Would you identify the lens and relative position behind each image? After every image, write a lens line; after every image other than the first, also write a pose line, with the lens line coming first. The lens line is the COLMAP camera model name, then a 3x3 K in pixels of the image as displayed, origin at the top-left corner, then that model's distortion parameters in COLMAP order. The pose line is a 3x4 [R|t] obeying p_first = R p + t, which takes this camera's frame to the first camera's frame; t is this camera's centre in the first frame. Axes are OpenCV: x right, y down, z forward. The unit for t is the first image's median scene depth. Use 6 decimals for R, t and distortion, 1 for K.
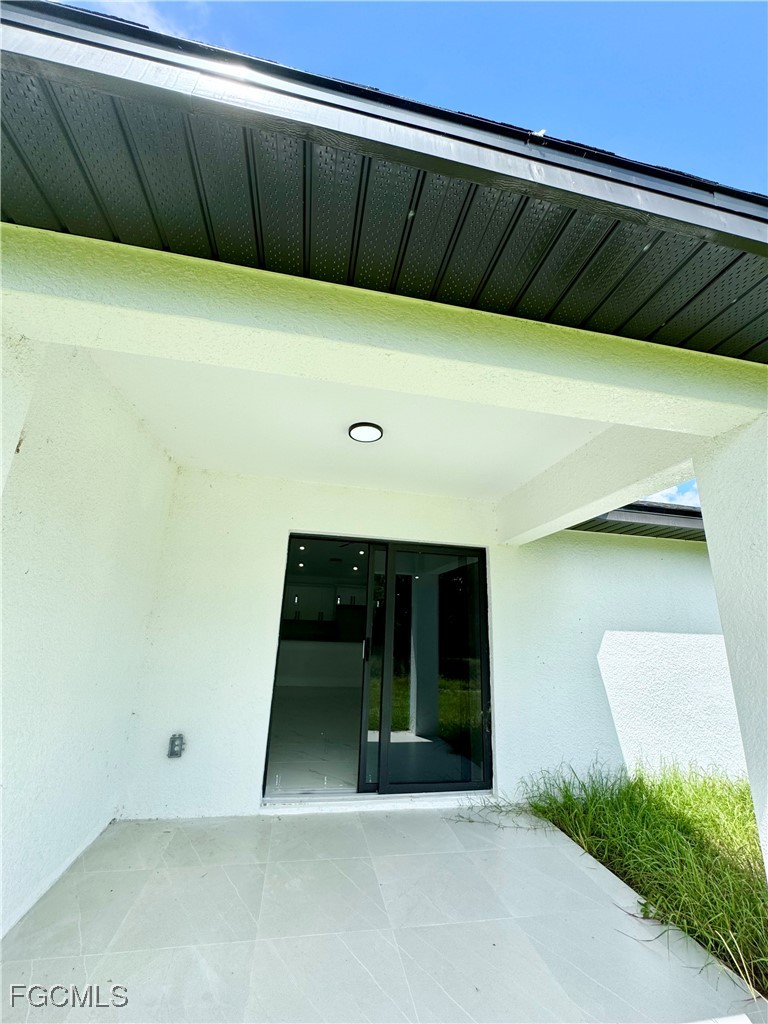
lens RADIAL K [[412.2, 0, 384.0], [0, 412.2, 512.0], [0, 0, 1]] dist [-0.003108, 0.000136]
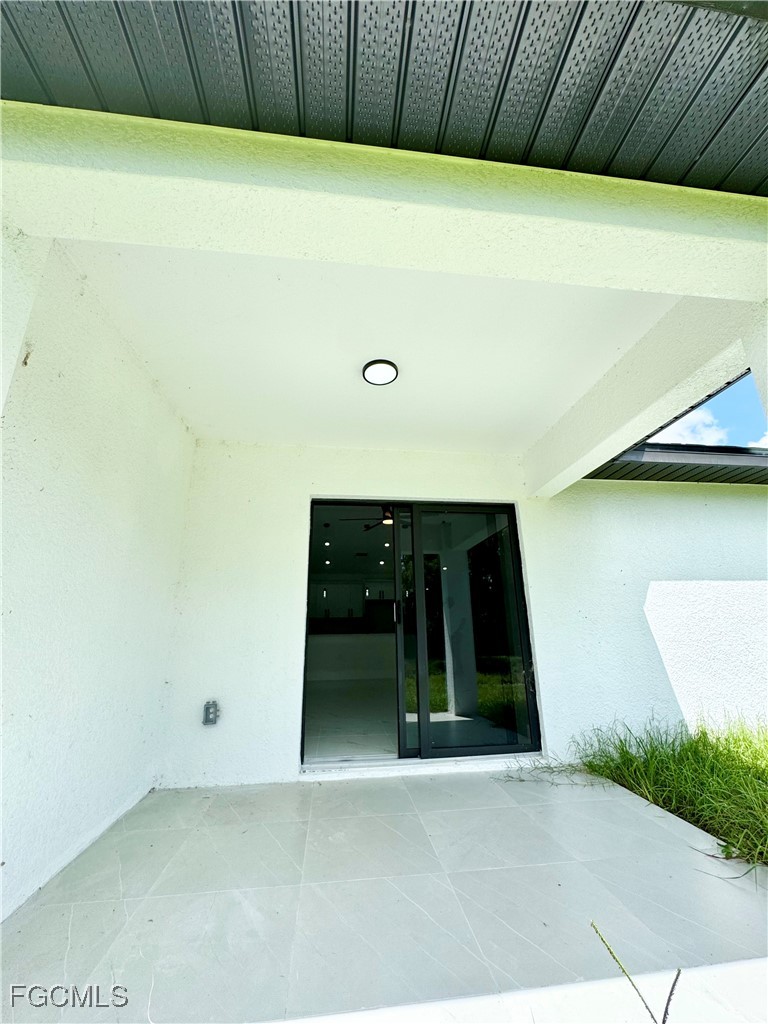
lens RADIAL K [[412.2, 0, 384.0], [0, 412.2, 512.0], [0, 0, 1]] dist [-0.003108, 0.000136]
pose [[0.995919, -0.072001, -0.054411, -0.005798], [0.071075, 0.997294, -0.018779, 0.134465], [0.055616, 0.014835, 0.998342, 0.035315]]
